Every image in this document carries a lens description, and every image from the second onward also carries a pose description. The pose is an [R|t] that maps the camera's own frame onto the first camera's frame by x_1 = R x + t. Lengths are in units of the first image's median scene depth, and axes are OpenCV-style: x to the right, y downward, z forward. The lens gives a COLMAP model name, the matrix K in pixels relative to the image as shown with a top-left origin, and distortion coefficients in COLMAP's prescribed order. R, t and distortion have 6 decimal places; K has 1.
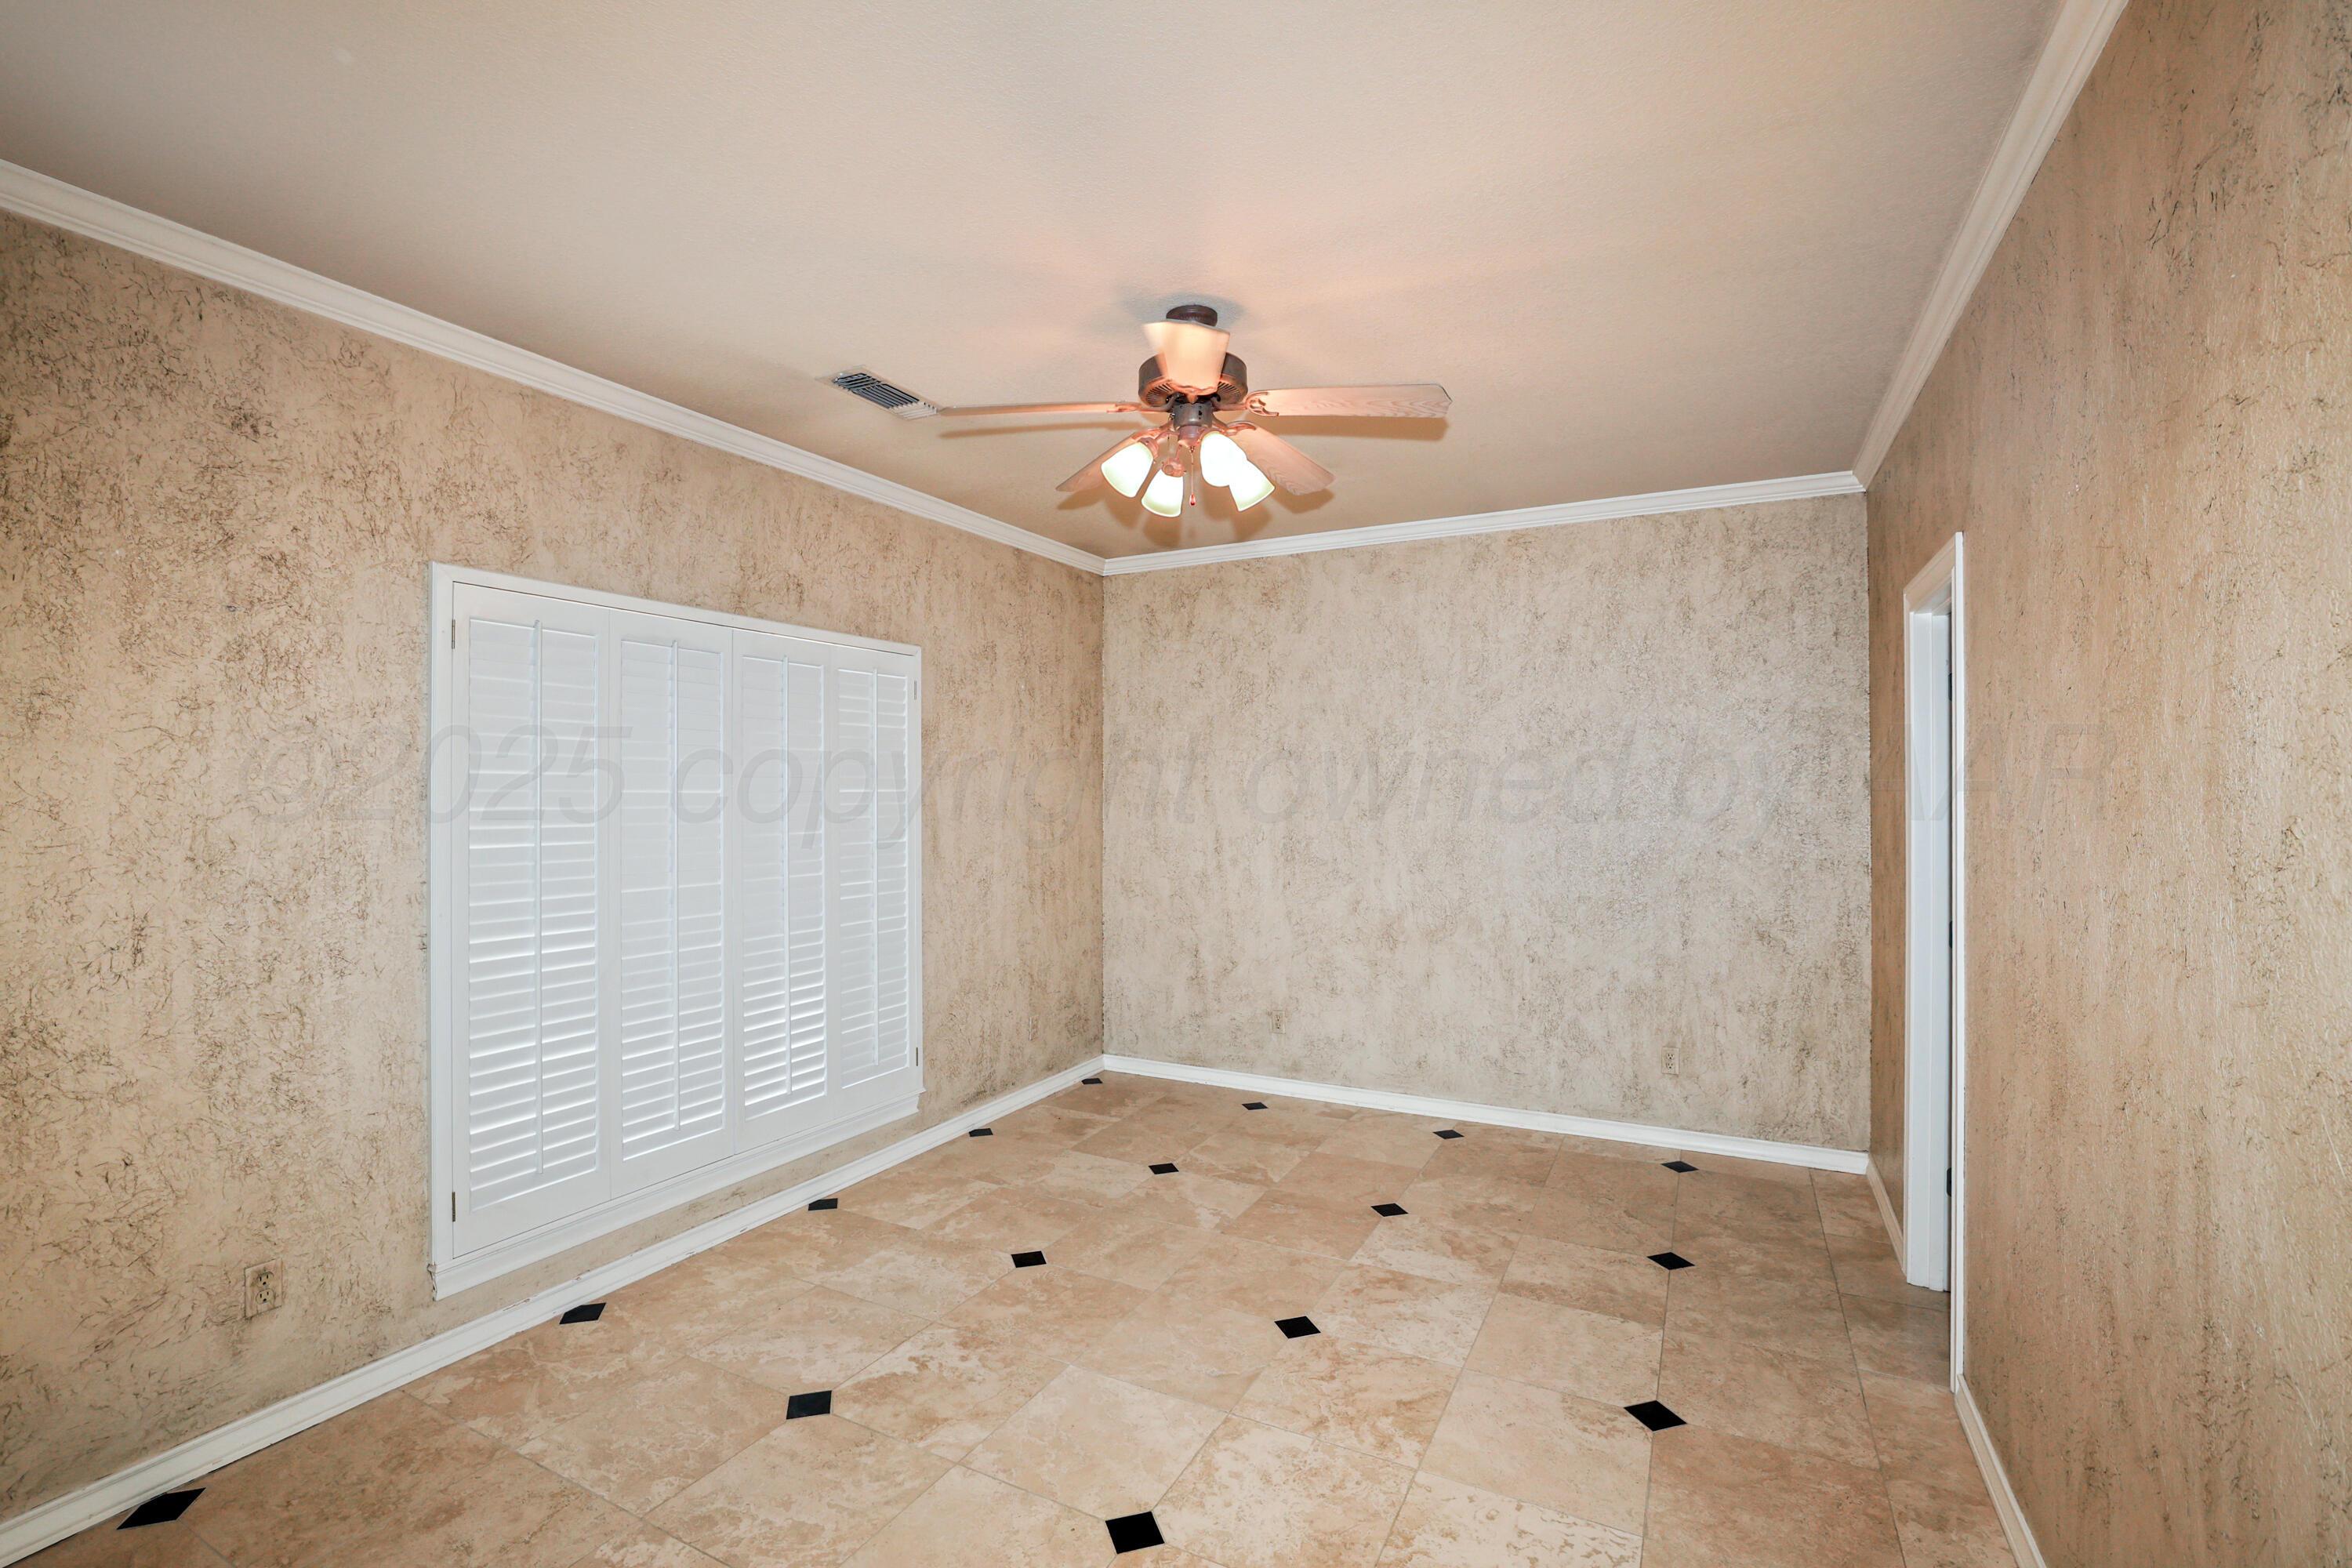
lens RADIAL K [[1052.7, 0, 1178.7], [0, 1052.7, 792.1], [0, 0, 1]] dist [-0.030301, 0.000811]
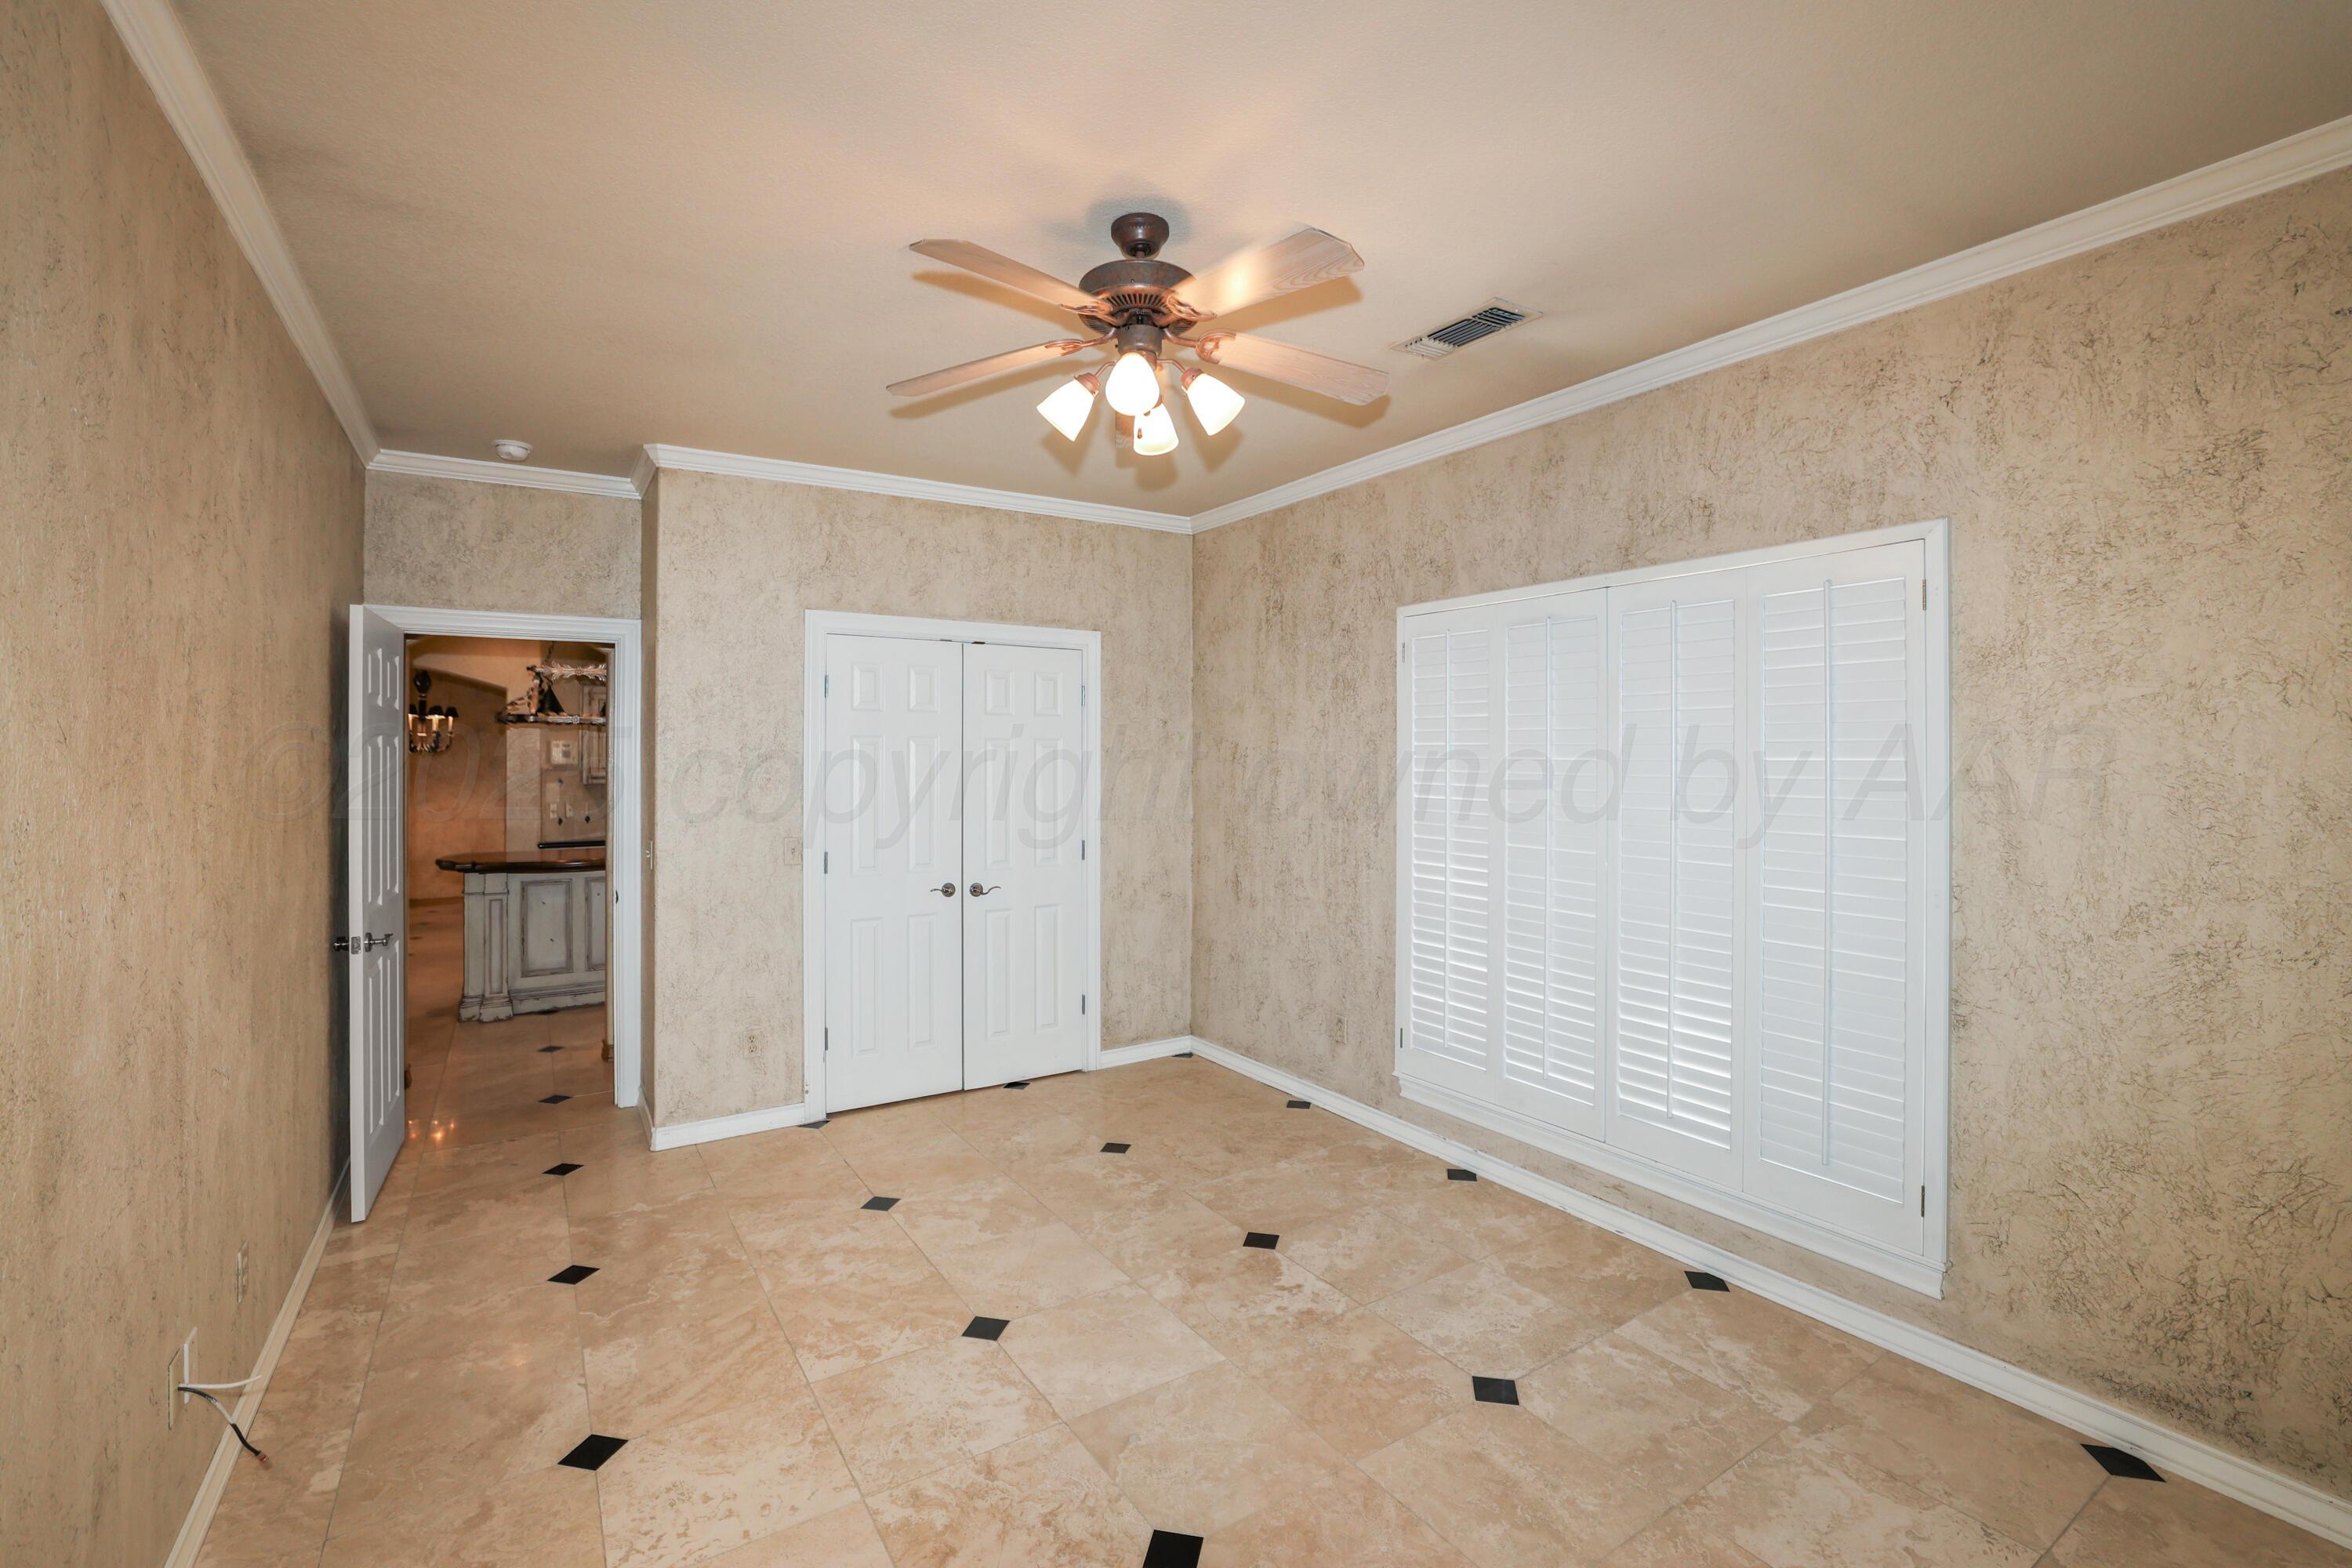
lens RADIAL K [[1043.3, 0, 1166.6], [0, 1043.3, 753.9], [0, 0, 1]] dist [-0.049368, 0.014257]
pose [[-0.511517, -0.000598, -0.859273, 0.712794], [-0.002630, 0.999996, 0.000870, -0.007067], [0.859269, 0.002705, -0.511517, 1.389160]]
